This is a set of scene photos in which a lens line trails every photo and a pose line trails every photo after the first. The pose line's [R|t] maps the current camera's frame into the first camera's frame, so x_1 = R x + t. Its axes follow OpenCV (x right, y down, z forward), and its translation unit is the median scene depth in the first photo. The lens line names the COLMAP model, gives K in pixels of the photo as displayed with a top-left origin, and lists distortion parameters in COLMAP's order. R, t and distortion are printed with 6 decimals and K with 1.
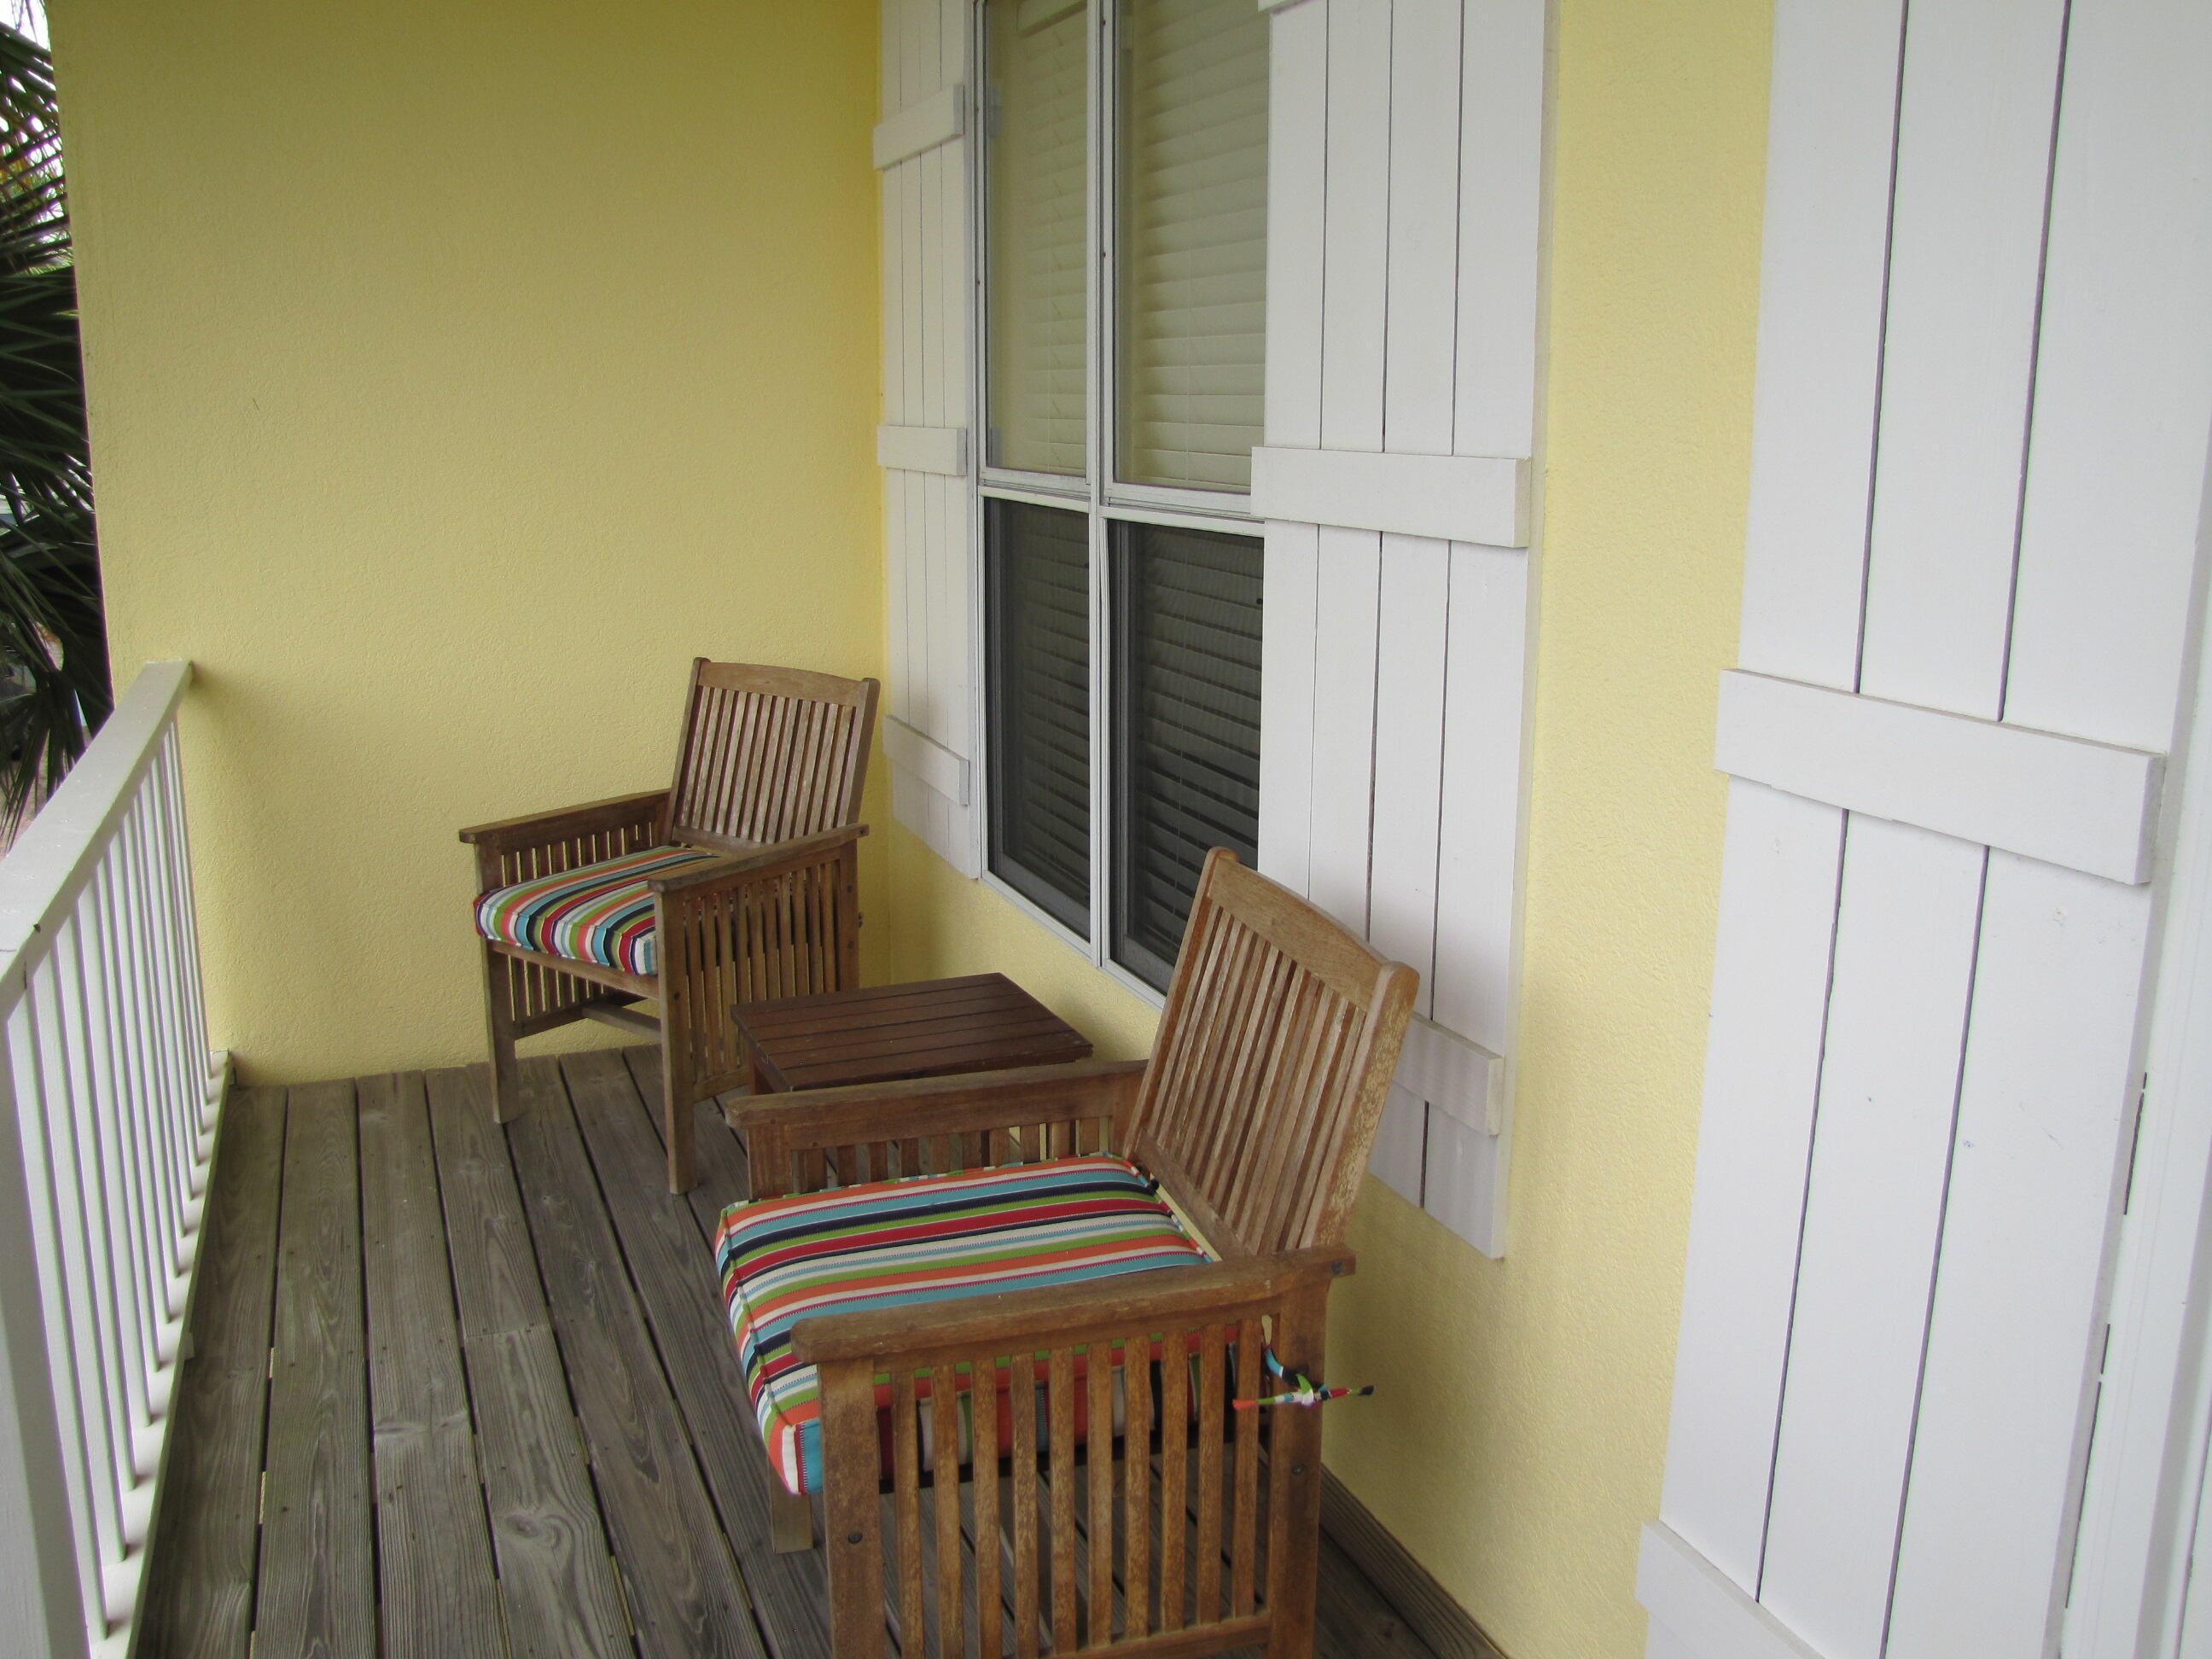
lens RADIAL K [[1843.2, 0, 1099.0], [0, 1843.2, 830.0], [0, 0, 1]] dist [-0.180820, 0.152844]
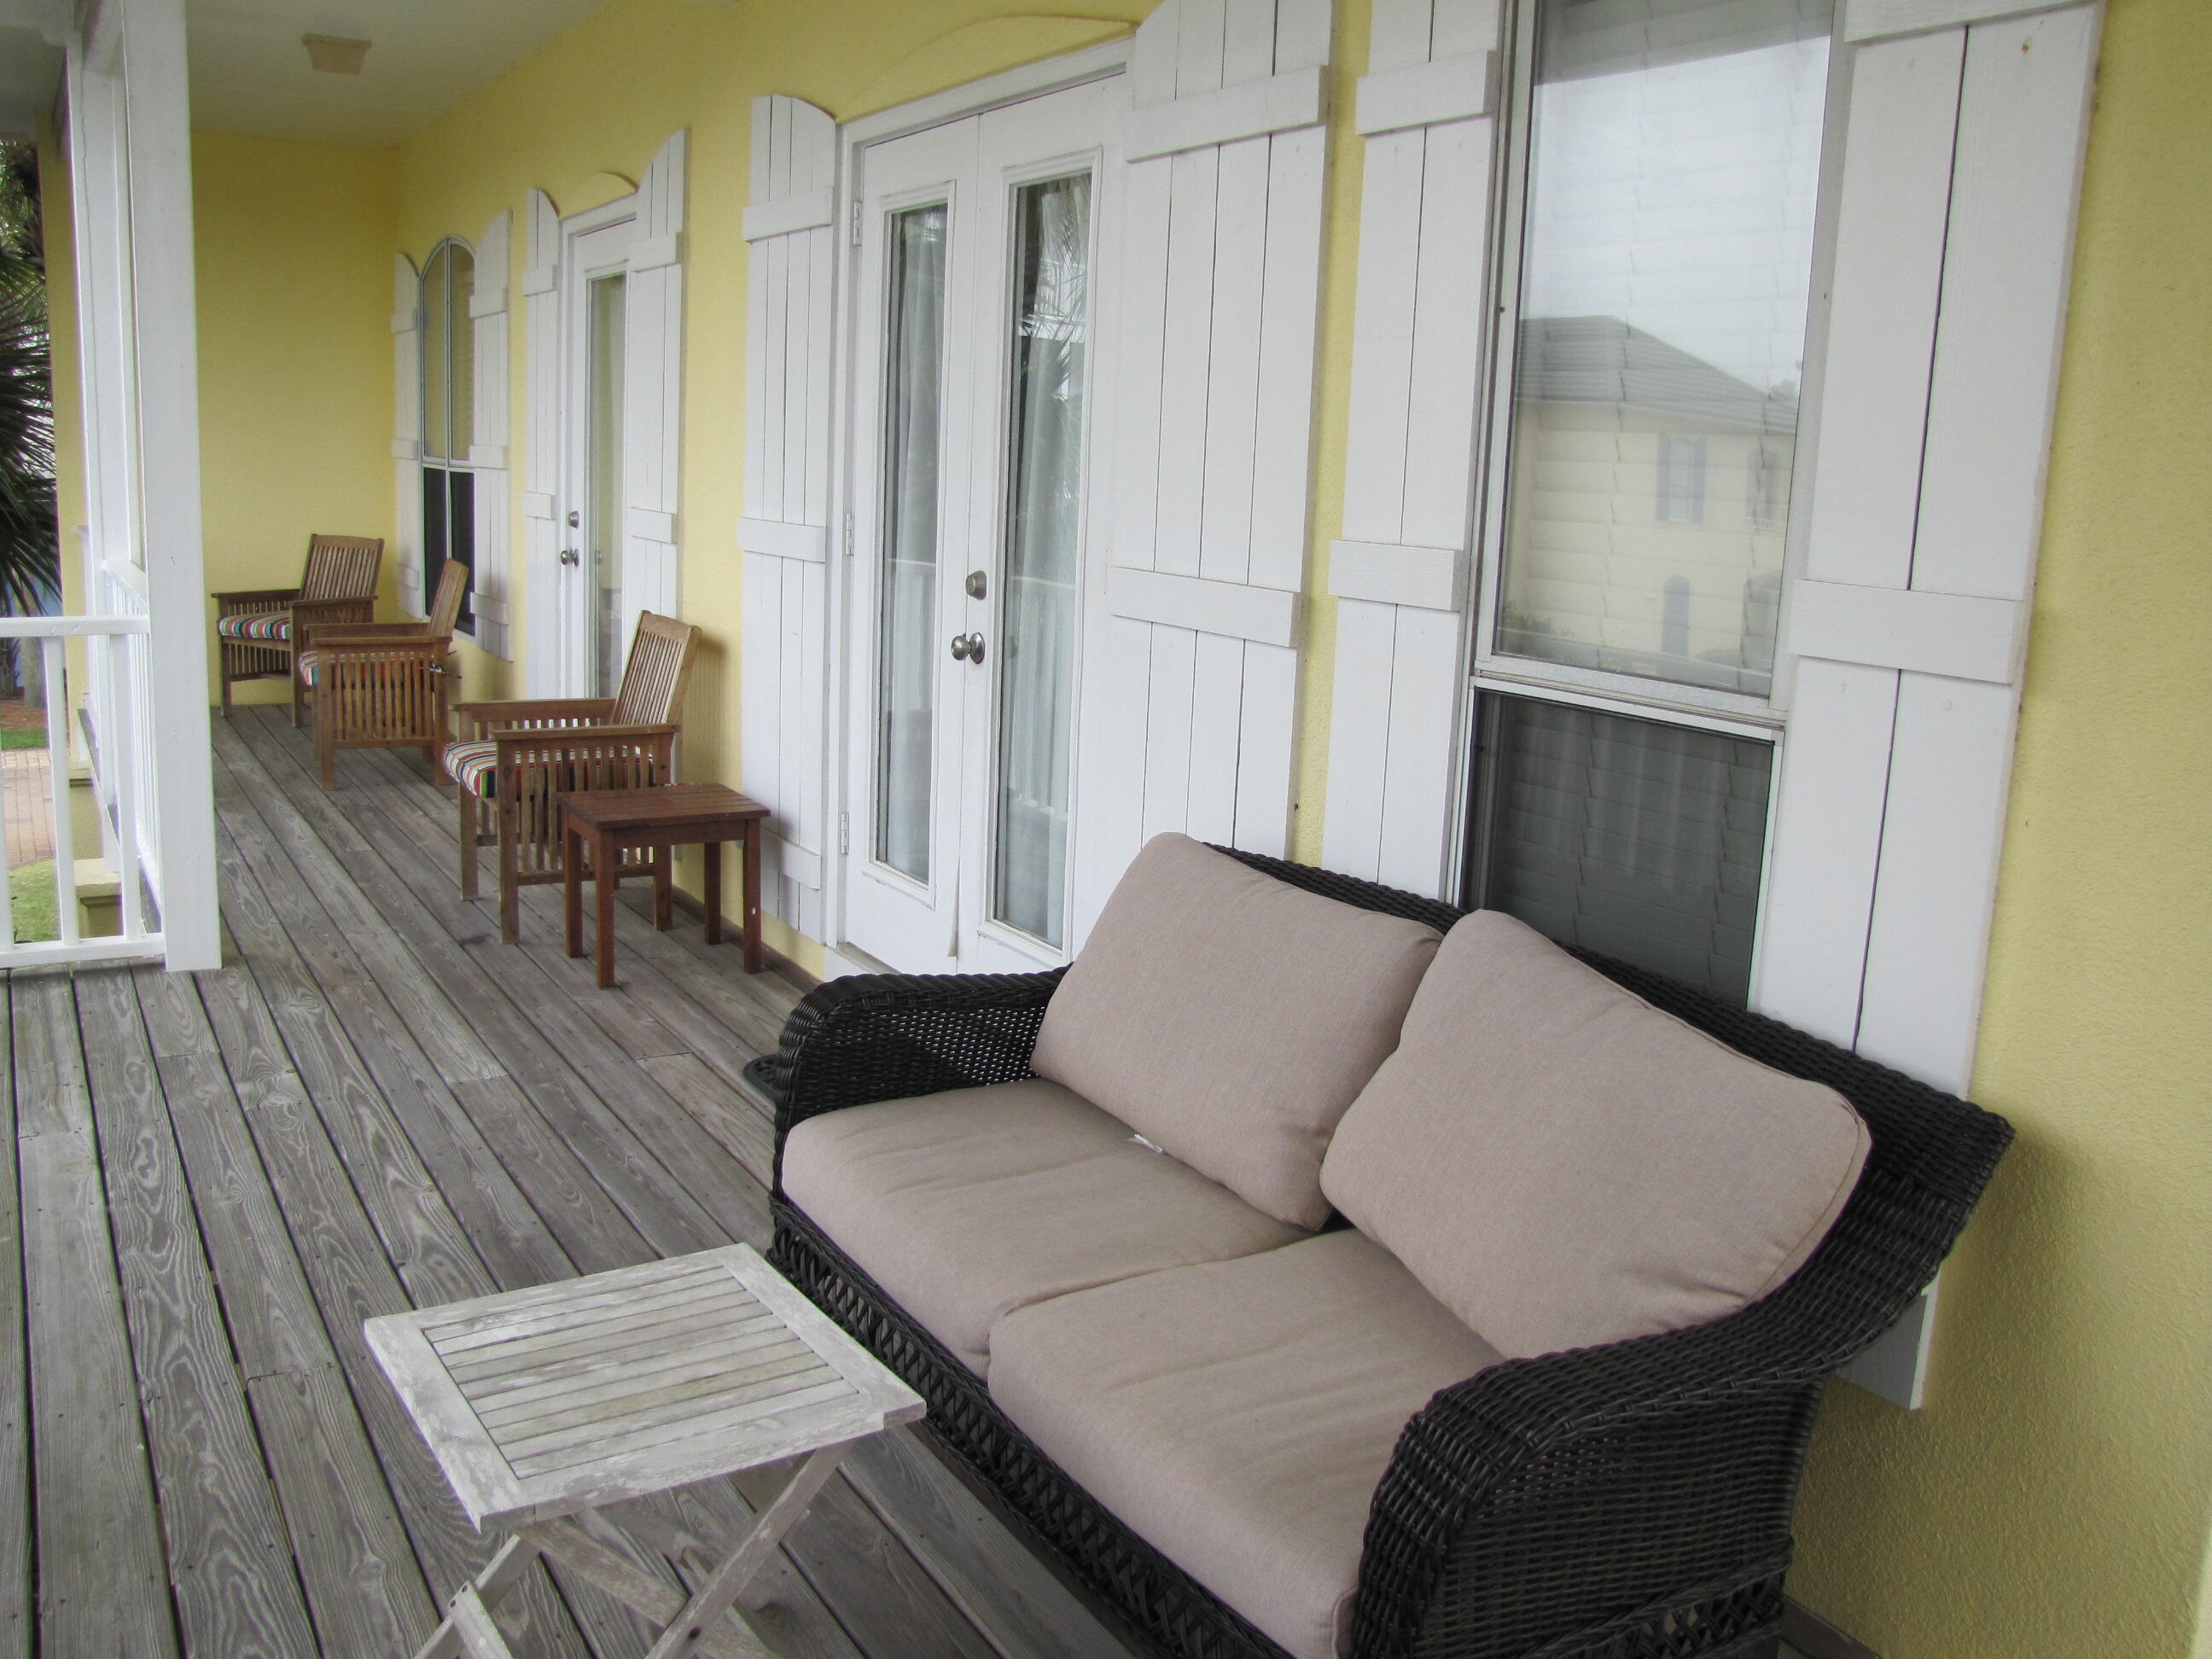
lens RADIAL K [[1843.2, 0, 1115.3], [0, 1843.2, 828.1], [0, 0, 1]] dist [-0.180820, 0.152844]
pose [[0.985294, 0.002460, 0.170848, 0.479449], [0.001757, 0.999698, -0.024528, 0.399715], [-0.170857, 0.024468, 0.984992, -1.685382]]
